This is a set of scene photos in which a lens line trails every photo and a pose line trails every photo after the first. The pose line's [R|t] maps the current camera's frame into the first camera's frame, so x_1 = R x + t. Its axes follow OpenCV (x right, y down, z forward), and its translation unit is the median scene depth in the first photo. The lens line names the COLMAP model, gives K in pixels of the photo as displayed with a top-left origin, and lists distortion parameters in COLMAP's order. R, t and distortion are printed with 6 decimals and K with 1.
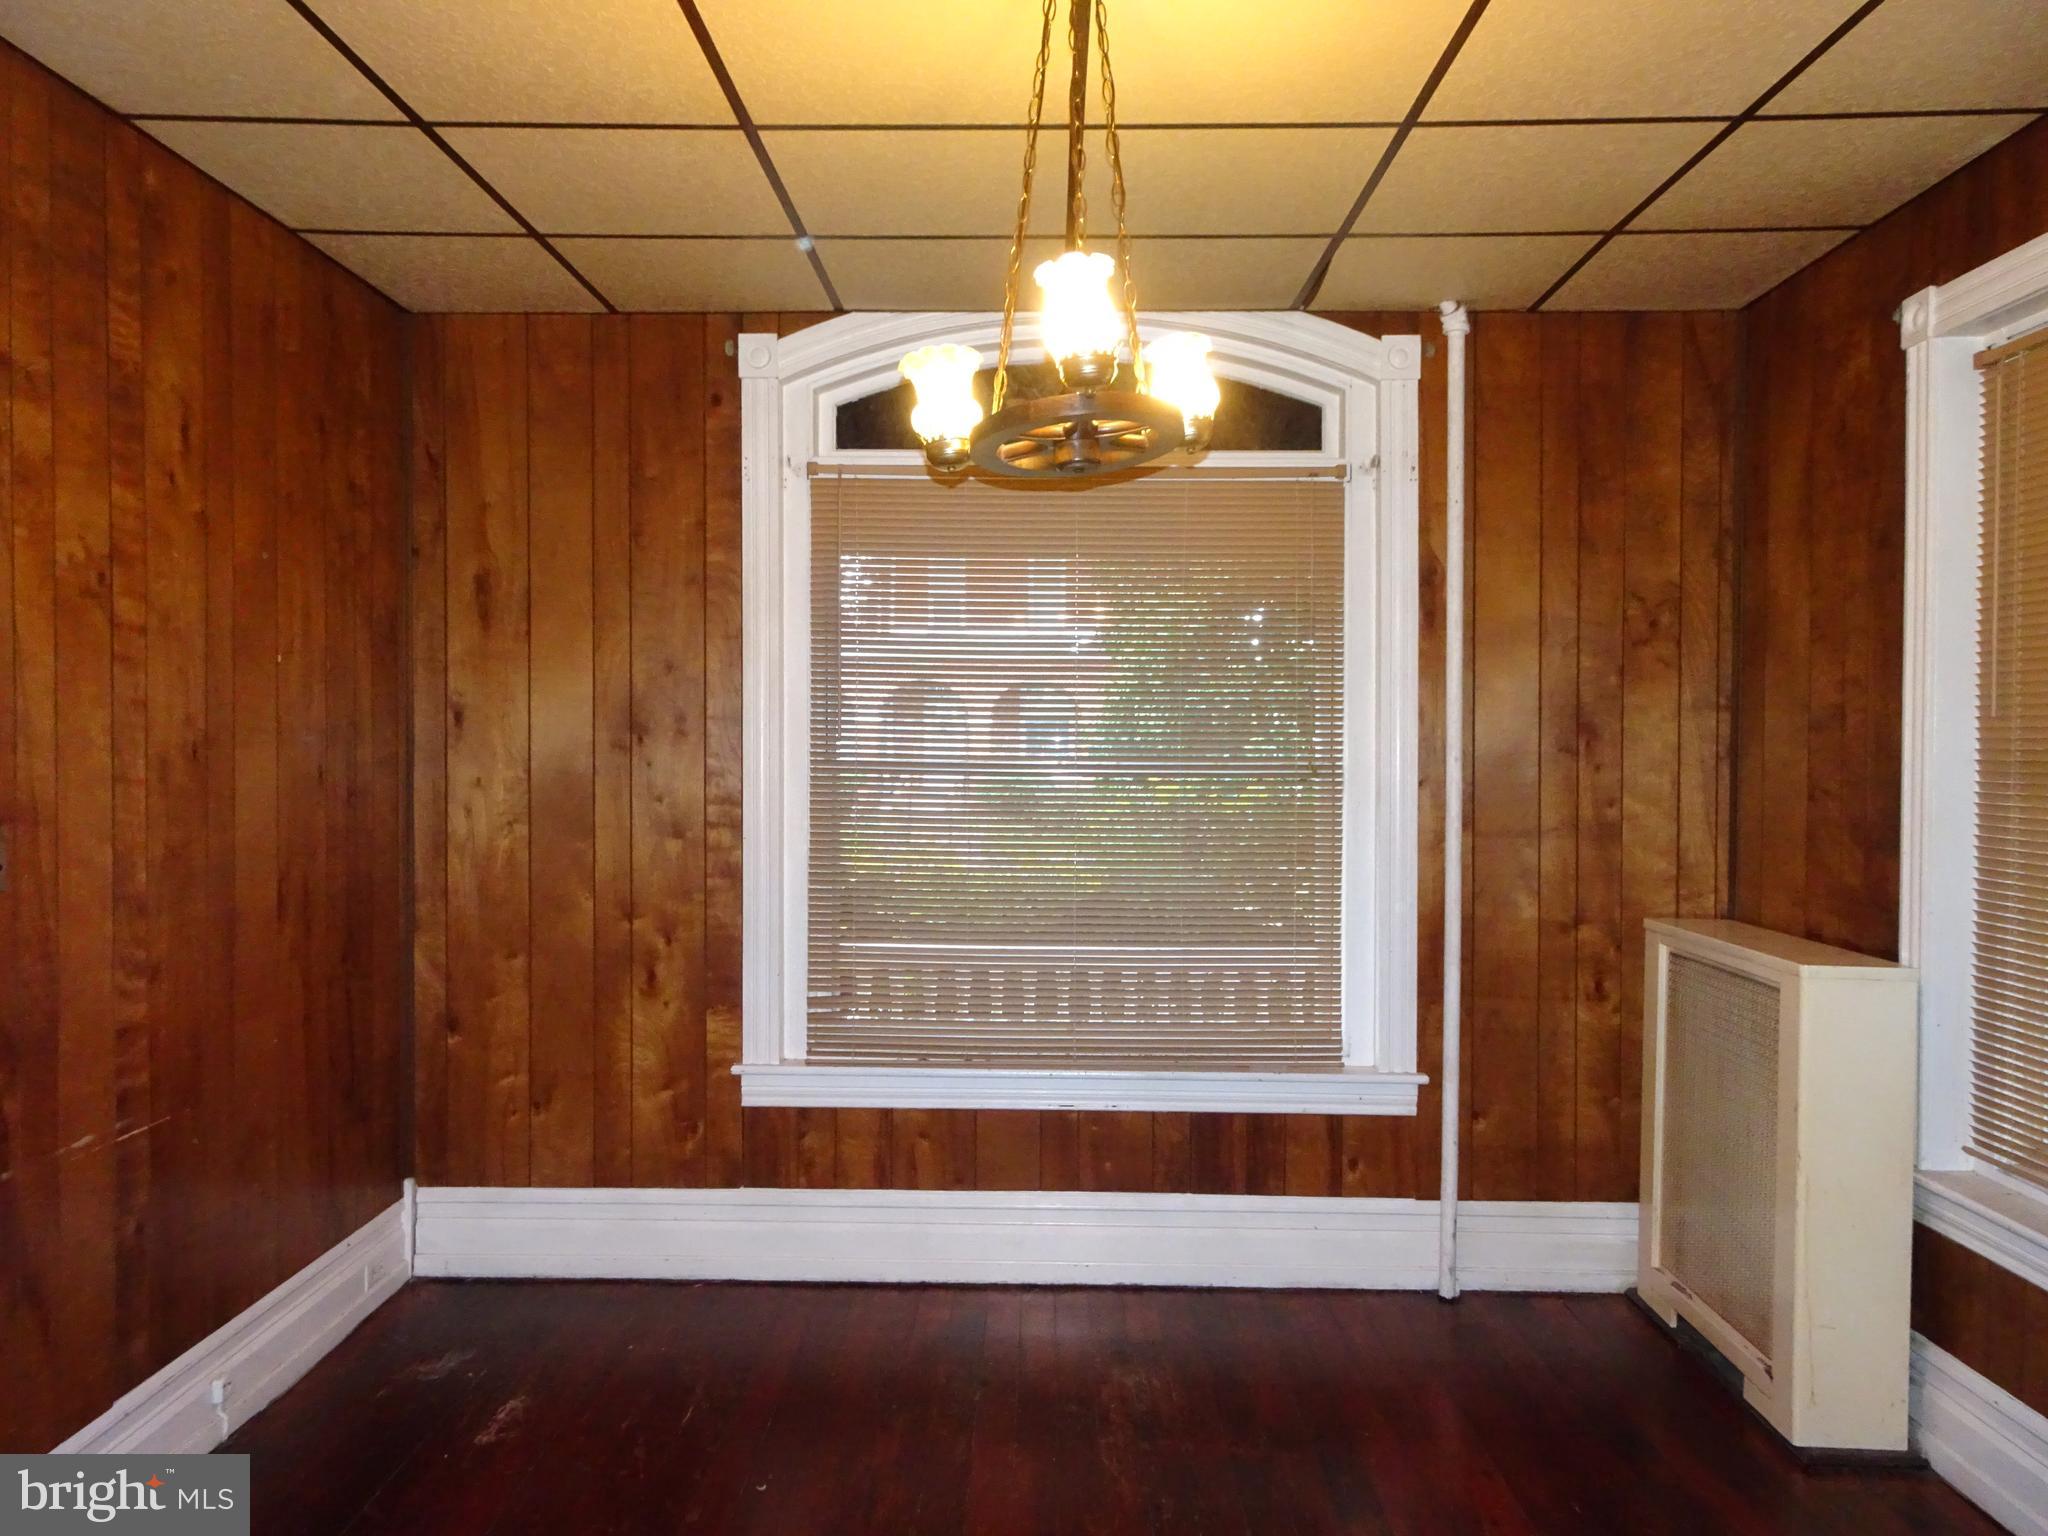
lens RADIAL K [[1457.4, 0, 1020.1], [0, 1457.4, 767.0], [0, 0, 1]] dist [0.001533, -0.009059]
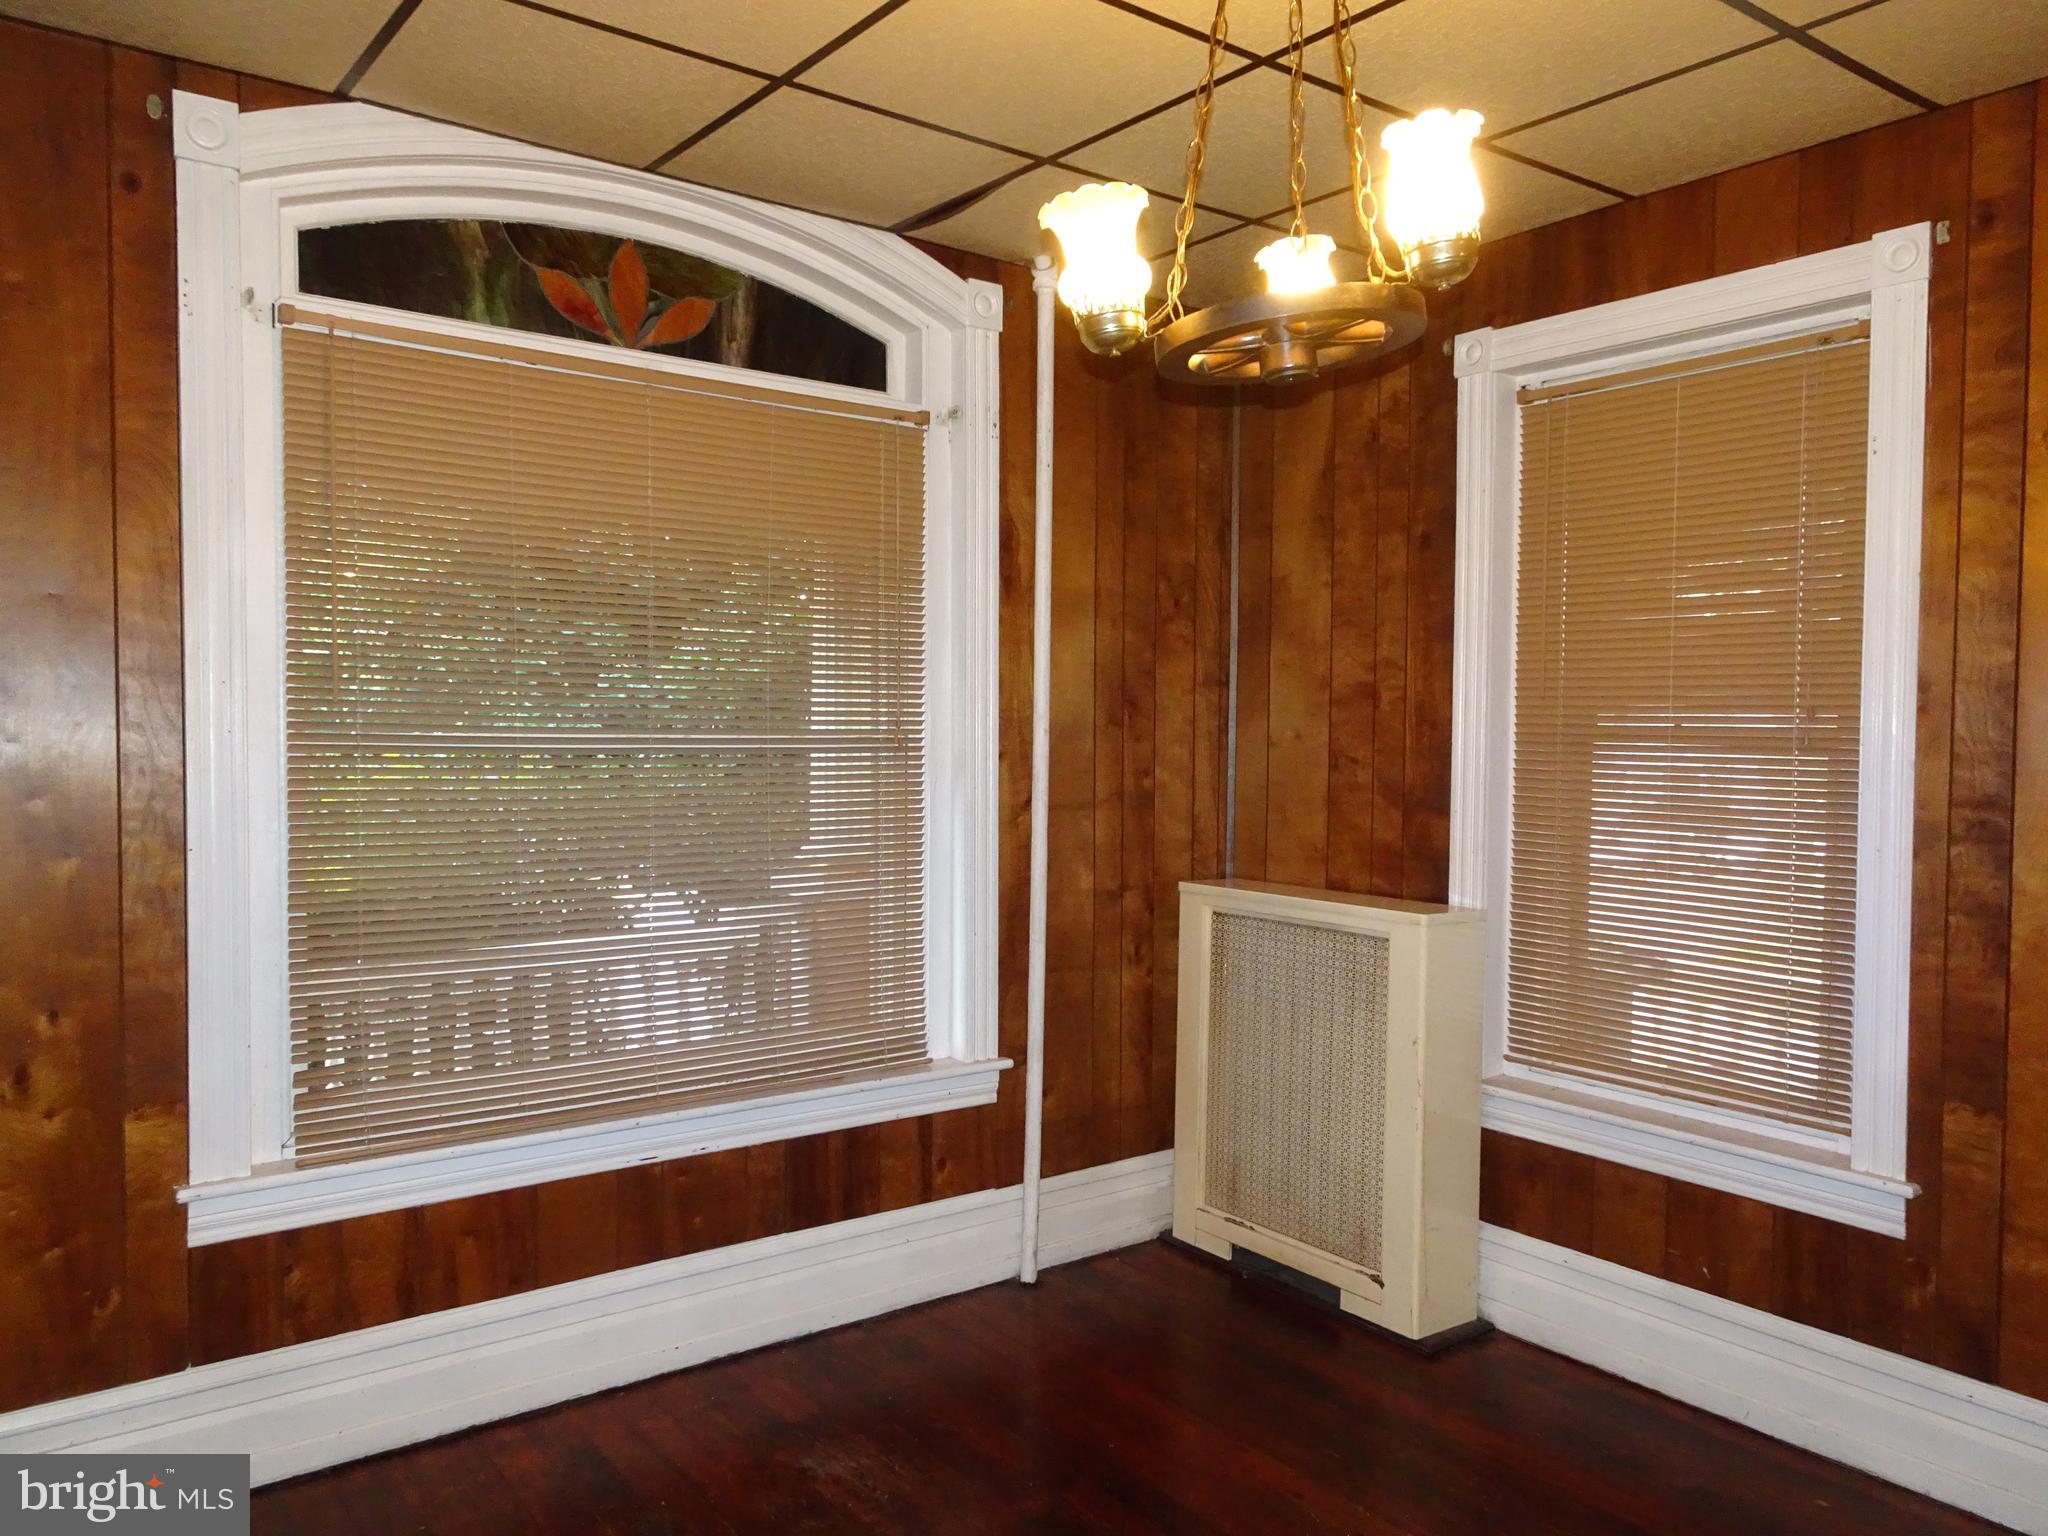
lens RADIAL K [[1457.4, 0, 1022.9], [0, 1457.4, 768.8], [0, 0, 1]] dist [0.001533, -0.009059]
pose [[0.782190, -0.017192, 0.622803, -0.310791], [0.004142, 0.999741, 0.022394, -0.002196], [-0.623026, -0.014937, 0.782058, 0.241264]]
